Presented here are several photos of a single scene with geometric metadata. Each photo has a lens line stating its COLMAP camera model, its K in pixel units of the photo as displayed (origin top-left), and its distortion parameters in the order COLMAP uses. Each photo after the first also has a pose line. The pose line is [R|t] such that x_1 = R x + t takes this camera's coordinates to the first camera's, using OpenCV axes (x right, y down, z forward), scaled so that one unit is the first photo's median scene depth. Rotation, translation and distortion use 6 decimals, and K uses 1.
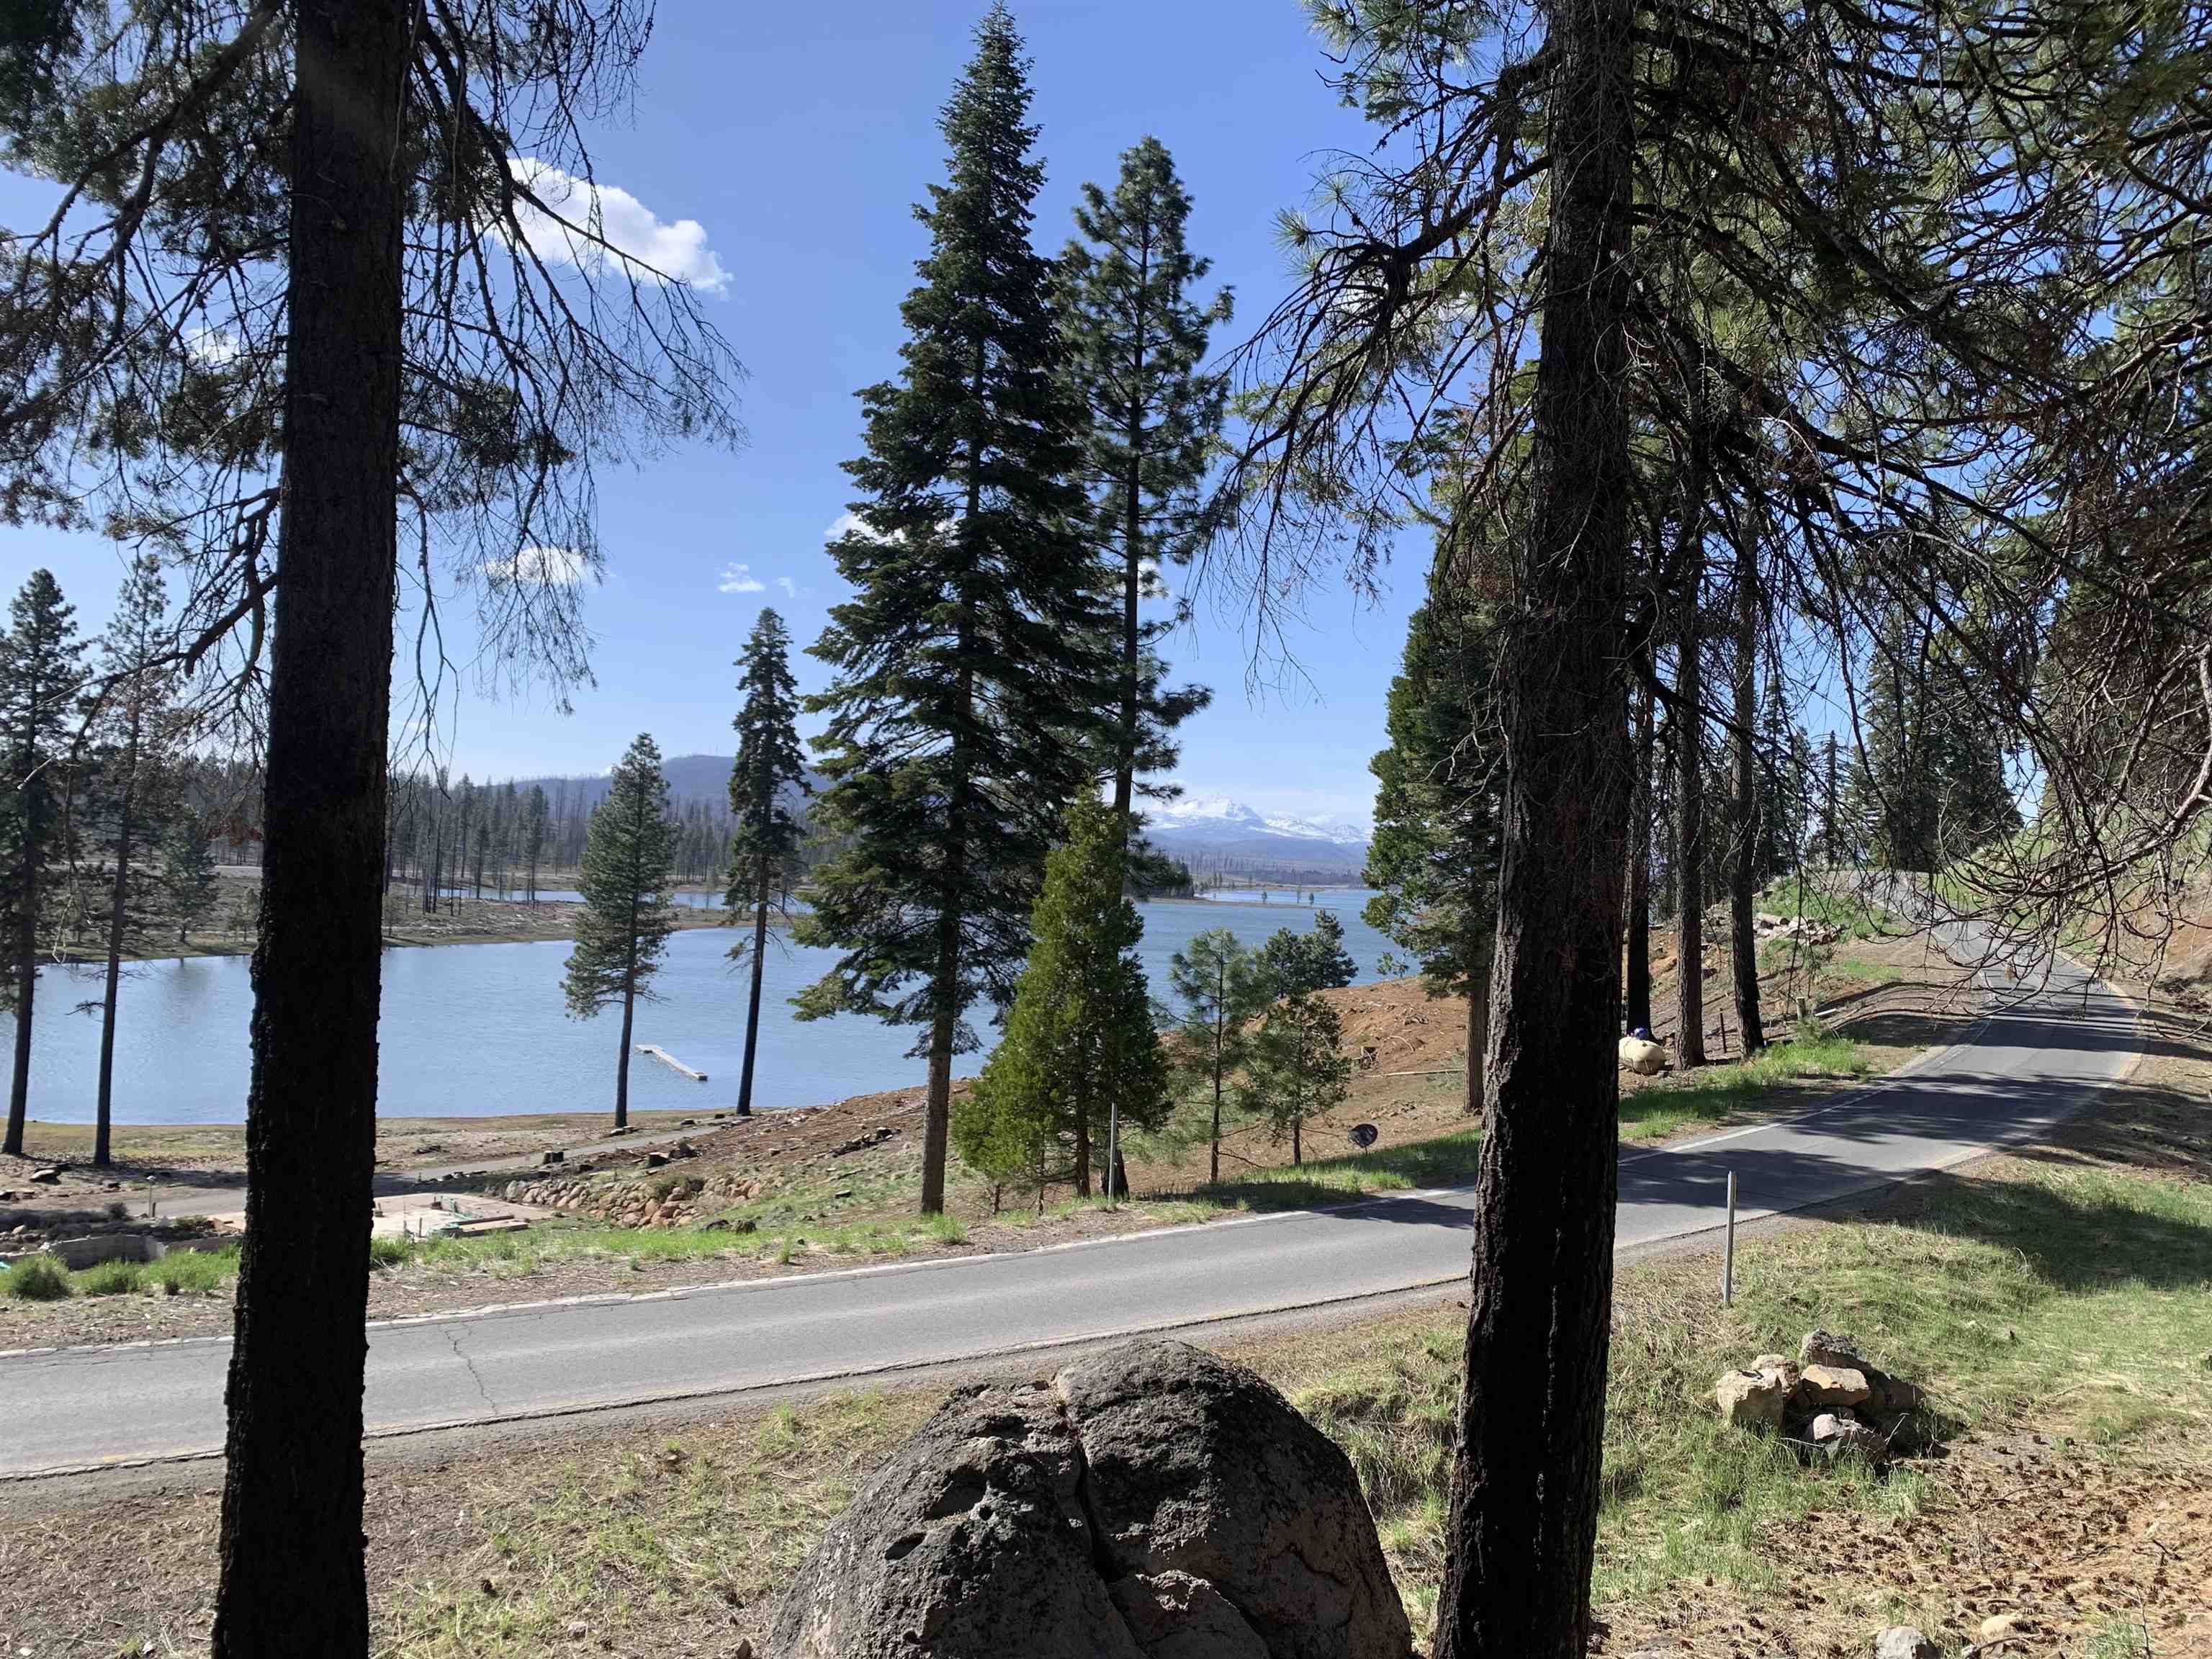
lens RADIAL K [[1713.4, 0, 1106.0], [0, 1713.4, 829.5], [0, 0, 1]] dist [0.054654, -0.032818]
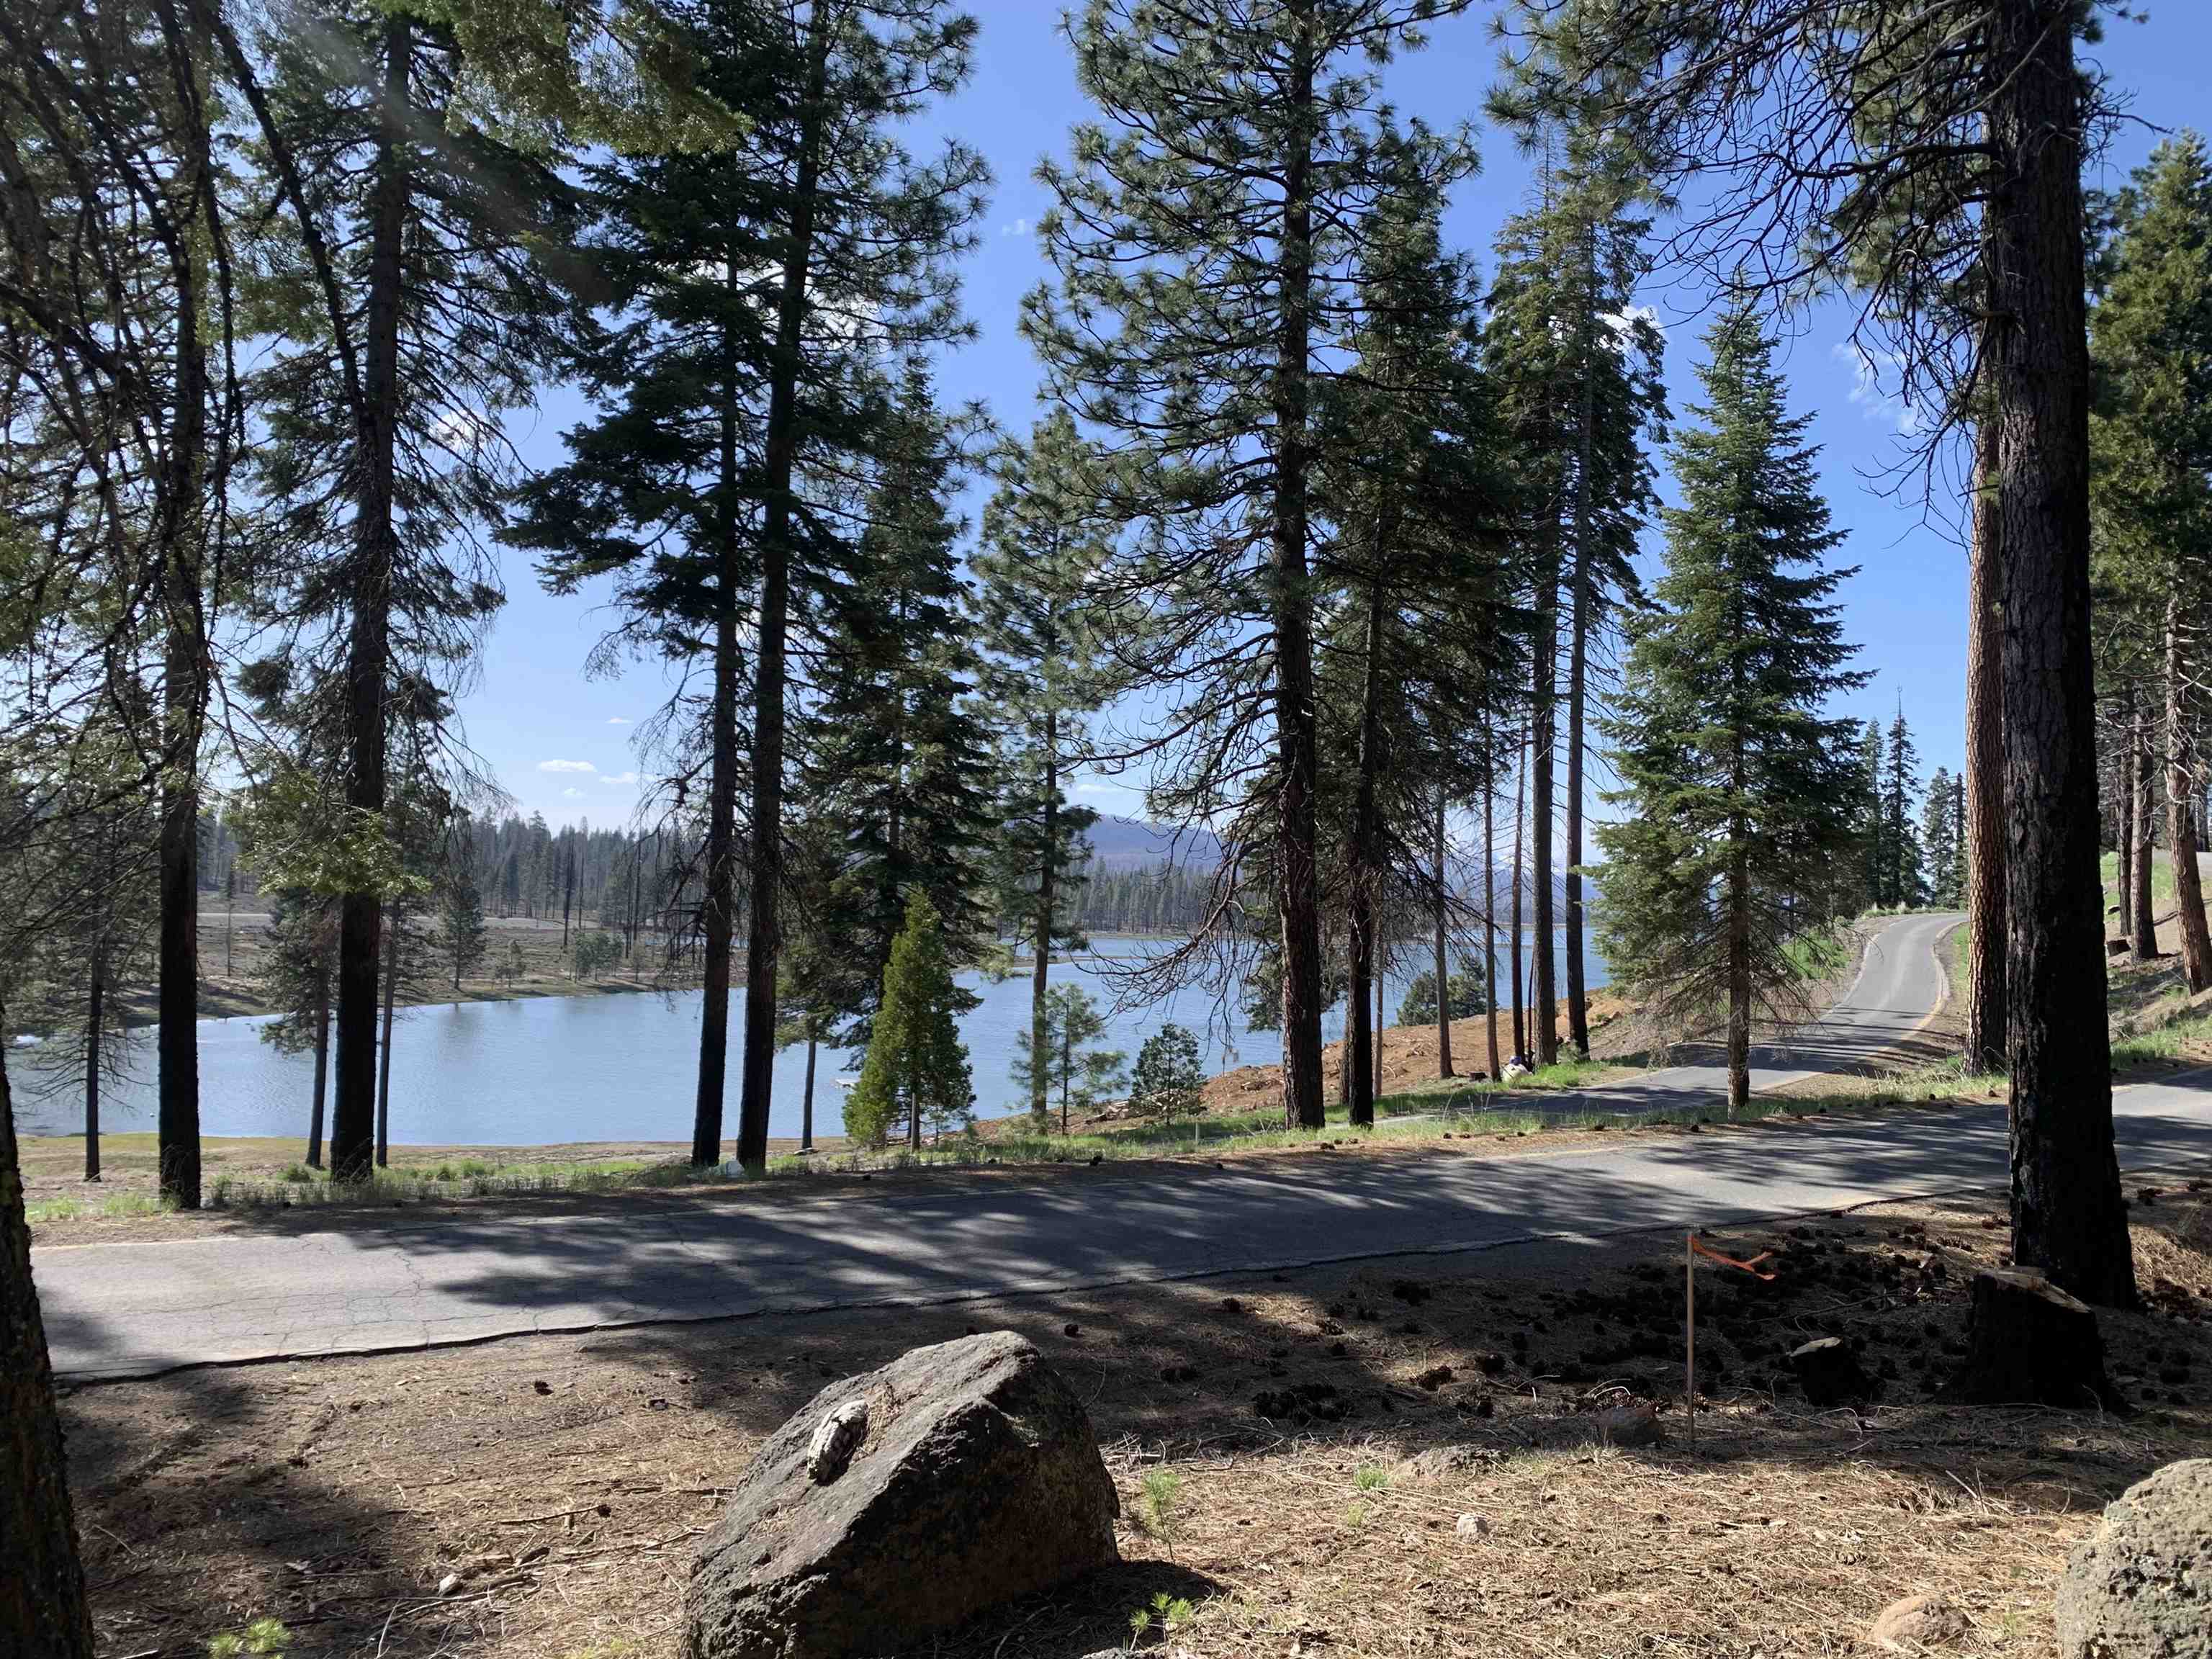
lens RADIAL K [[1713.4, 0, 1106.0], [0, 1713.4, 829.5], [0, 0, 1]] dist [0.054654, -0.032818]
pose [[0.990845, -0.018559, -0.133721, 0.069442], [0.015395, 0.999577, -0.024655, -0.008271], [0.134122, 0.022370, 0.990712, -0.102059]]
